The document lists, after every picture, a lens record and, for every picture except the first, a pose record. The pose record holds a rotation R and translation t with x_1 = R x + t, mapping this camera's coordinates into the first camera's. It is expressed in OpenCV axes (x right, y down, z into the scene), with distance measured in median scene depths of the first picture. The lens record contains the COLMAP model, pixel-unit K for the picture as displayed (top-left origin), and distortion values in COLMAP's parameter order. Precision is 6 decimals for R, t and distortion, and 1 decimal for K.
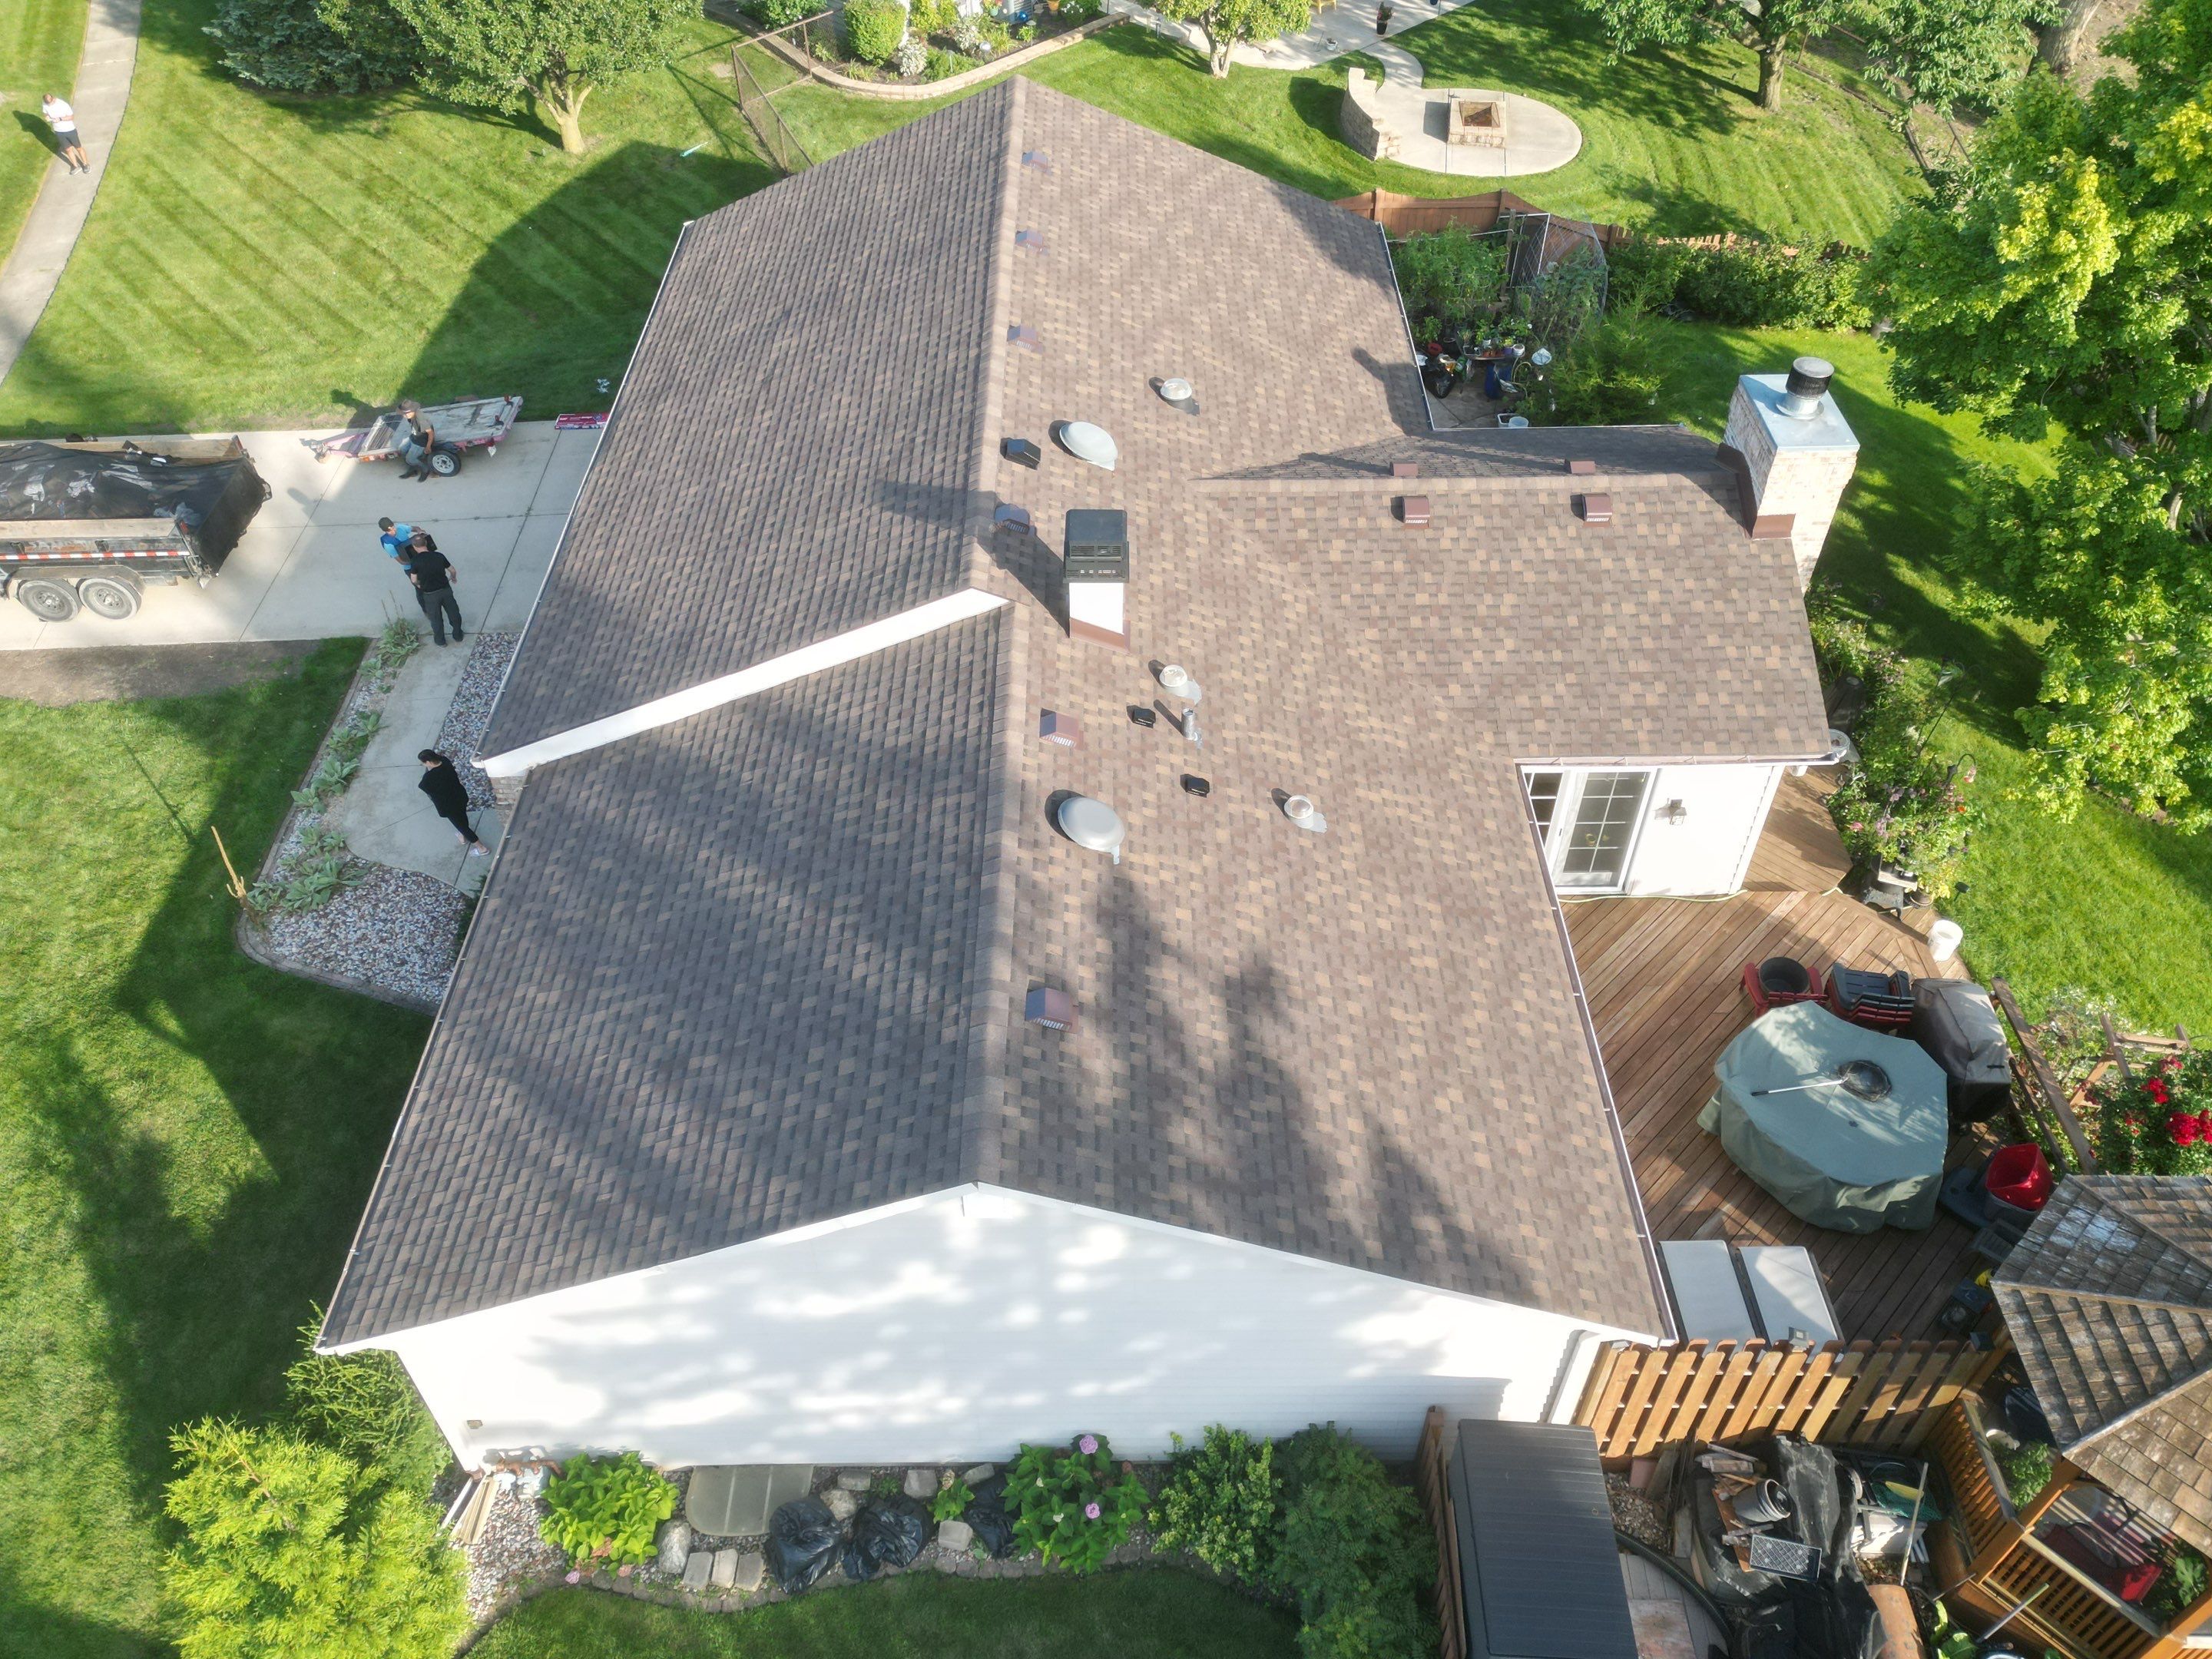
lens RADIAL K [[1669.9, 0, 1102.8], [0, 1669.9, 832.6], [0, 0, 1]] dist [0.062500, -0.046068]
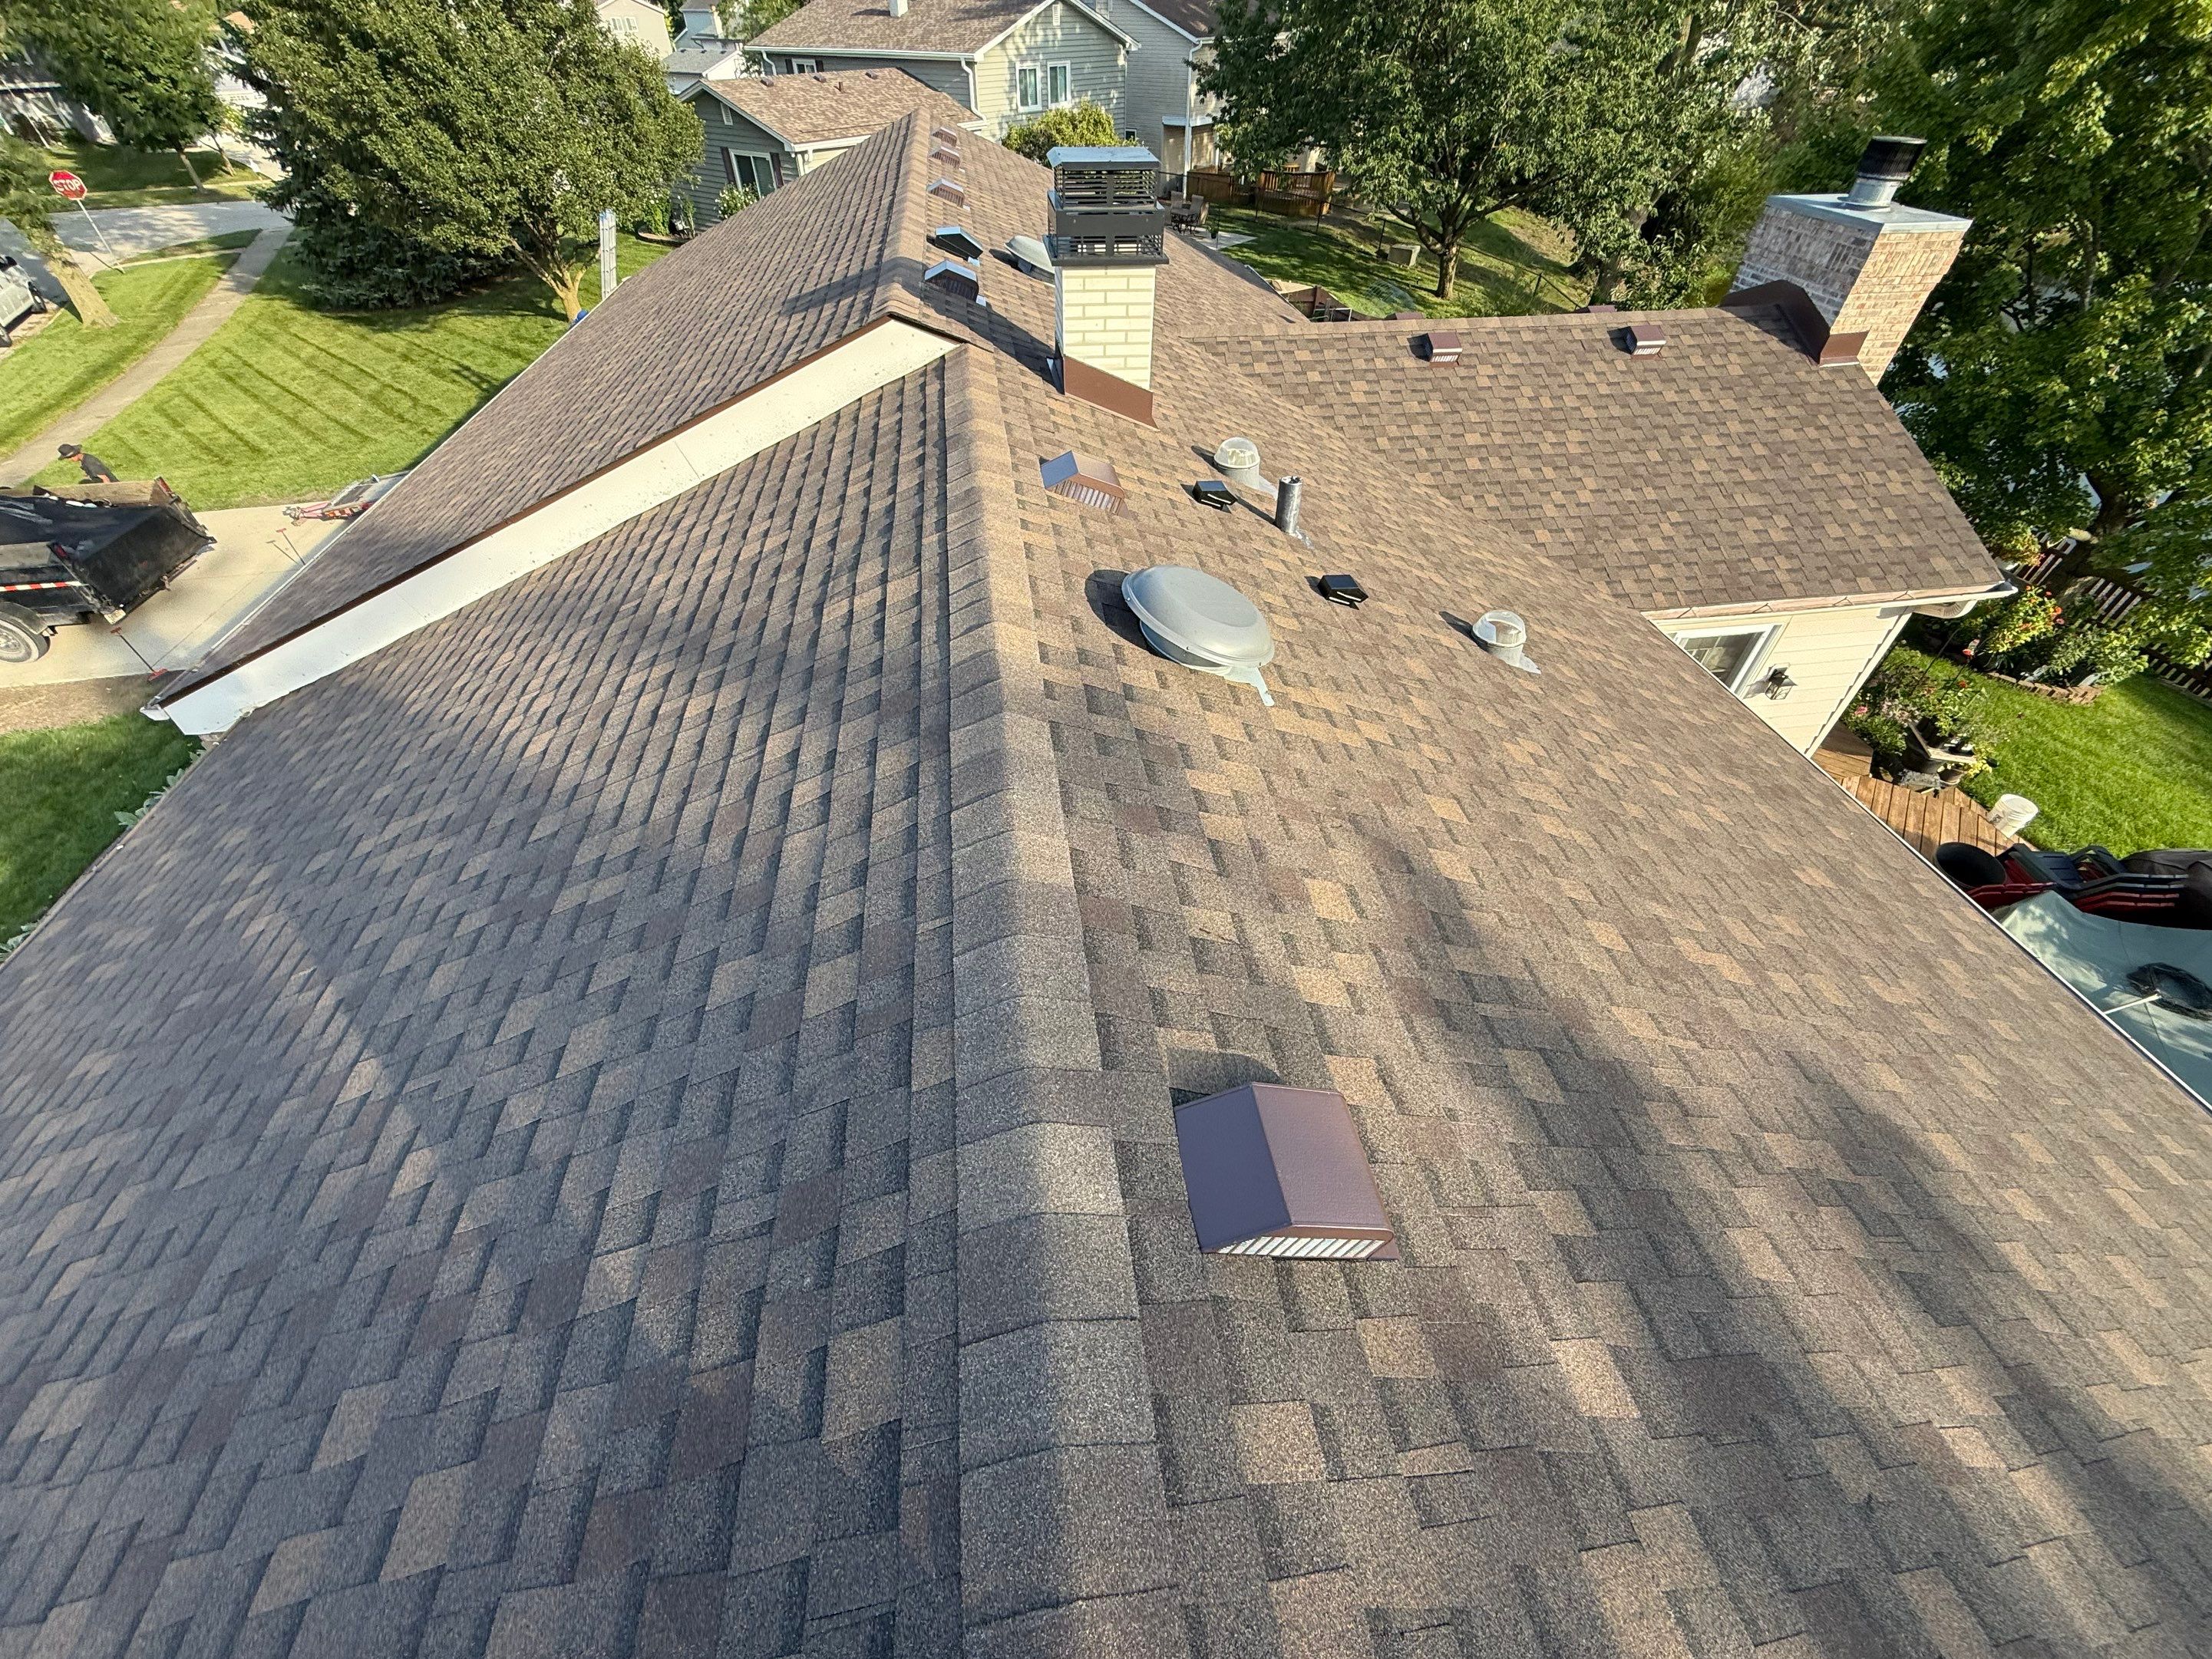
lens RADIAL K [[877.2, 0, 1098.2], [0, 877.2, 832.3], [0, 0, 1]] dist [0.000502, -0.000256]
pose [[0.991300, -0.083038, 0.102123, -0.046494], [0.084821, 0.996308, -0.013233, 0.038738], [-0.100647, 0.021780, 0.994684, 0.605644]]
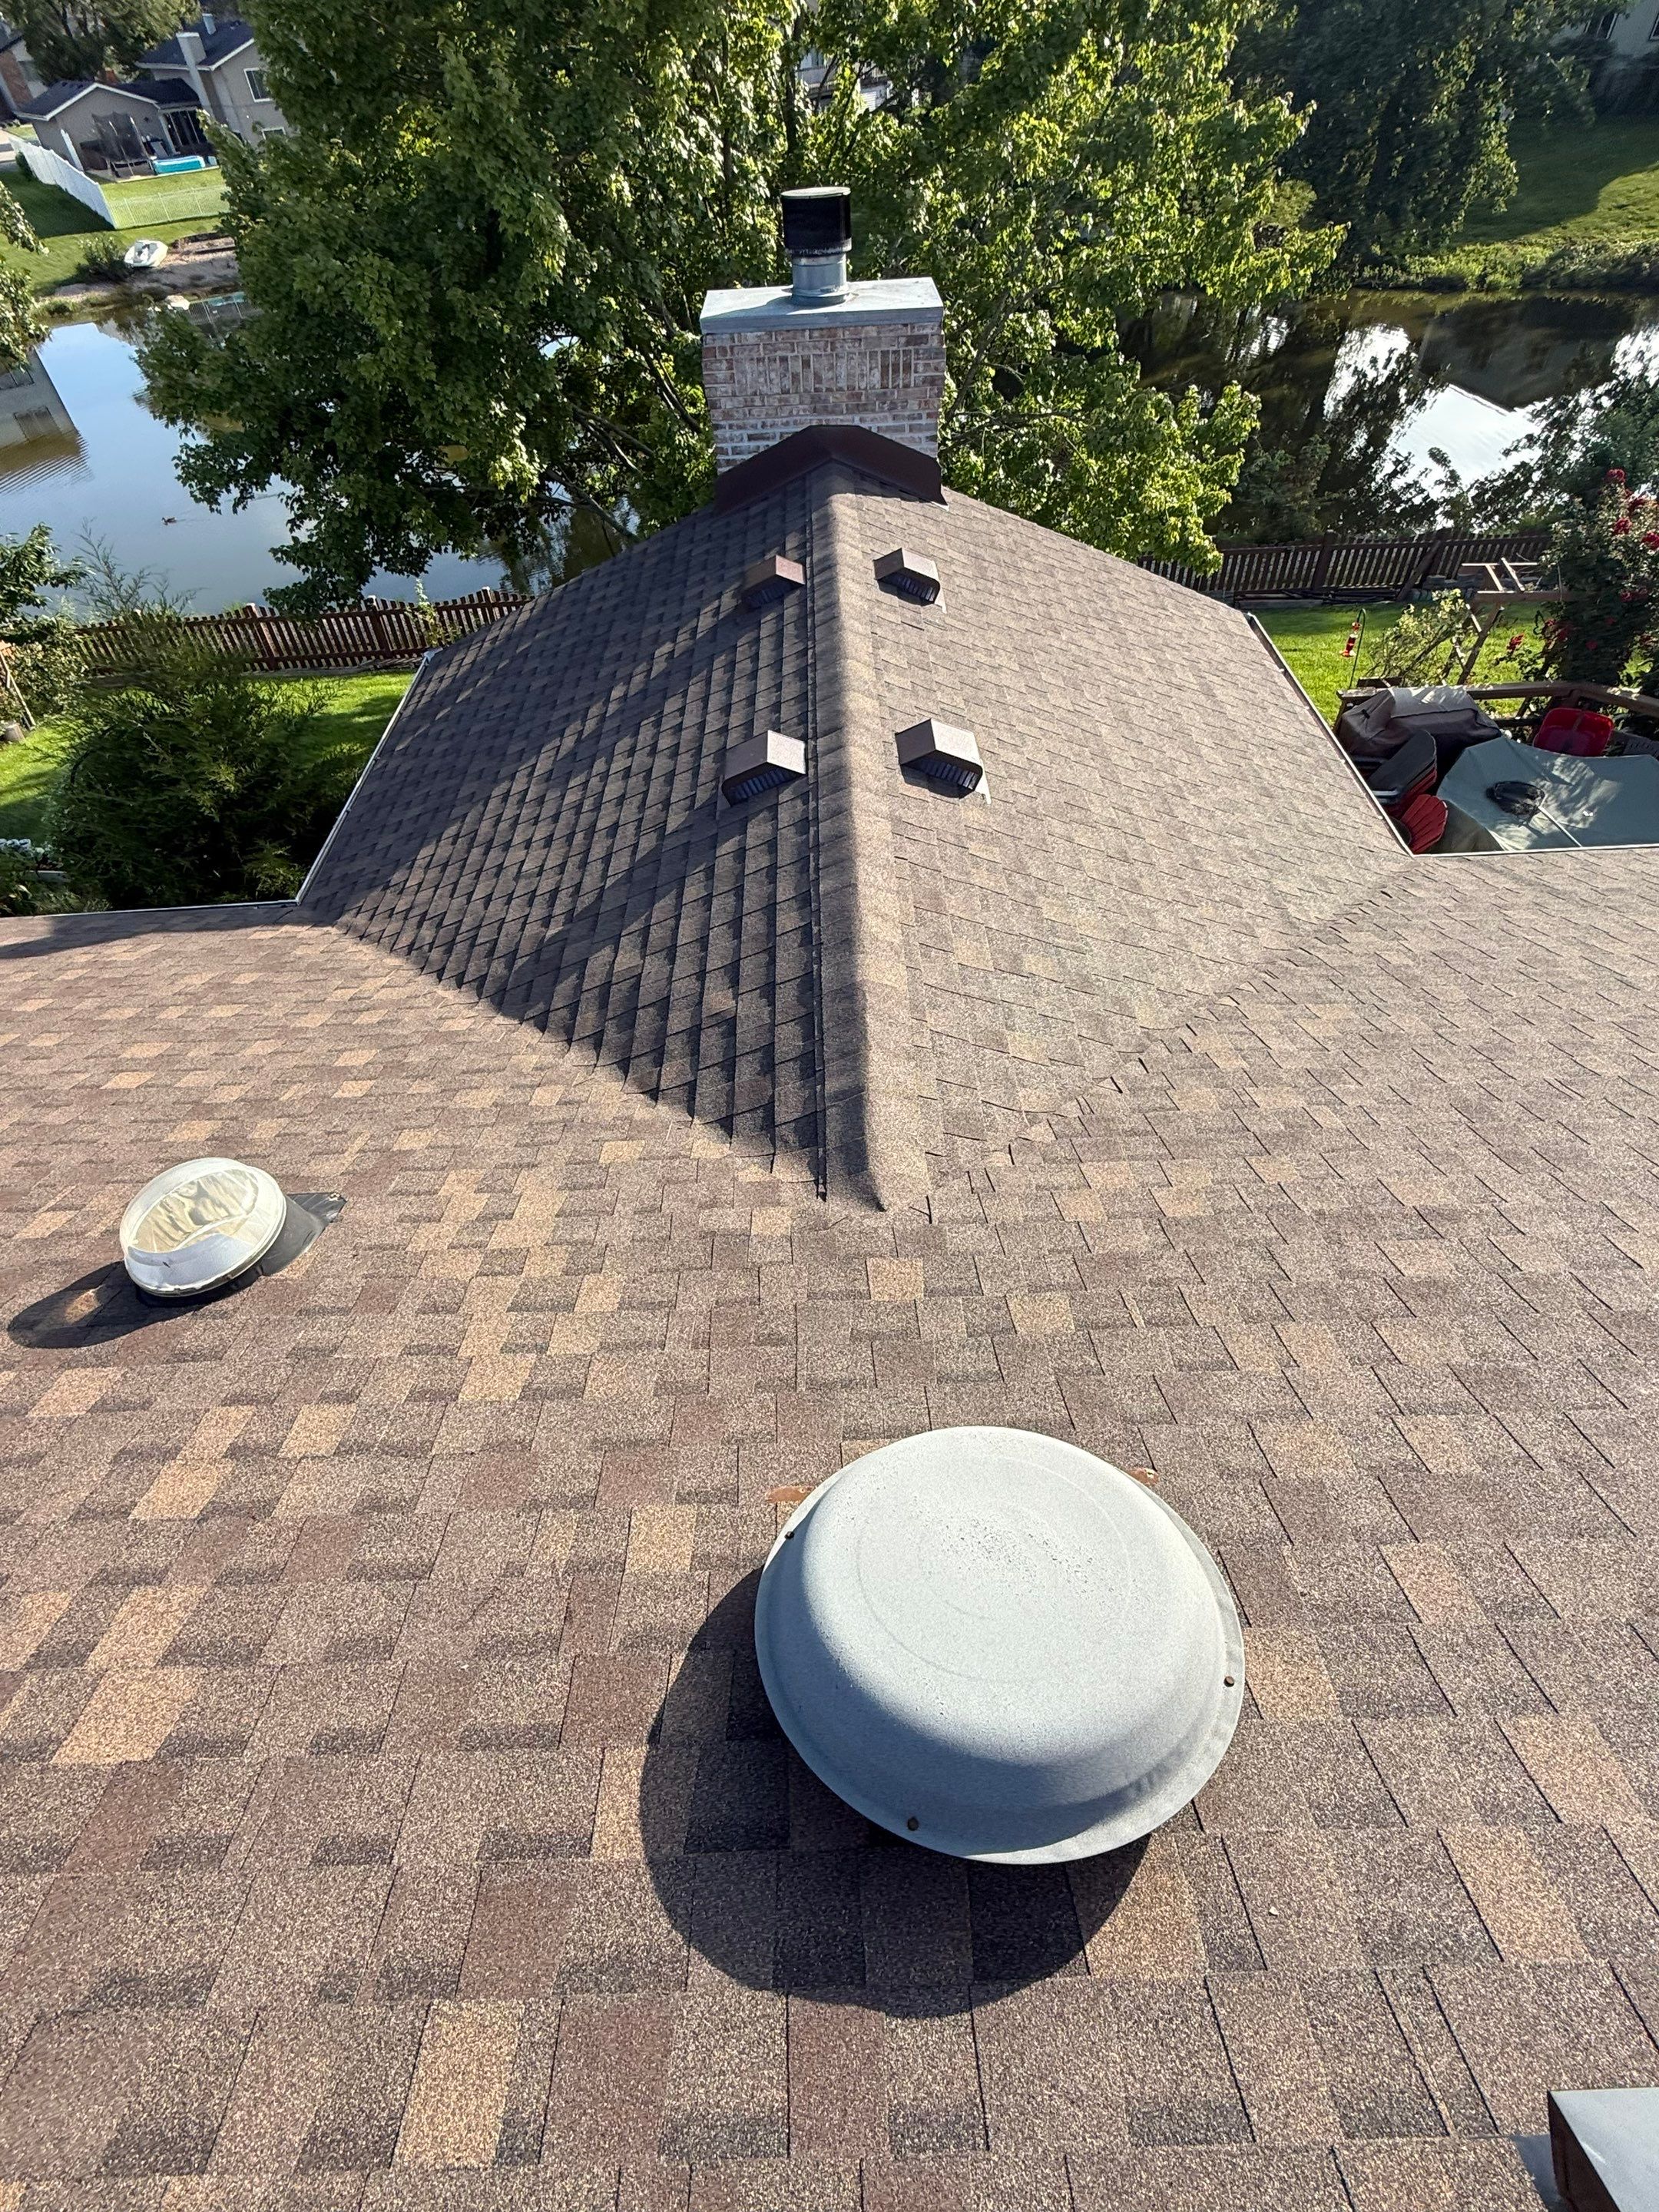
lens RADIAL K [[1014.7, 0, 833.9], [0, 1014.7, 1107.2], [0, 0, 1]] dist [0.003317, -0.000423]
pose [[-0.022066, -0.735616, 0.677039, -0.033902], [0.729872, 0.450945, 0.513747, -0.303113], [-0.683228, 0.505488, 0.526955, 0.957508]]
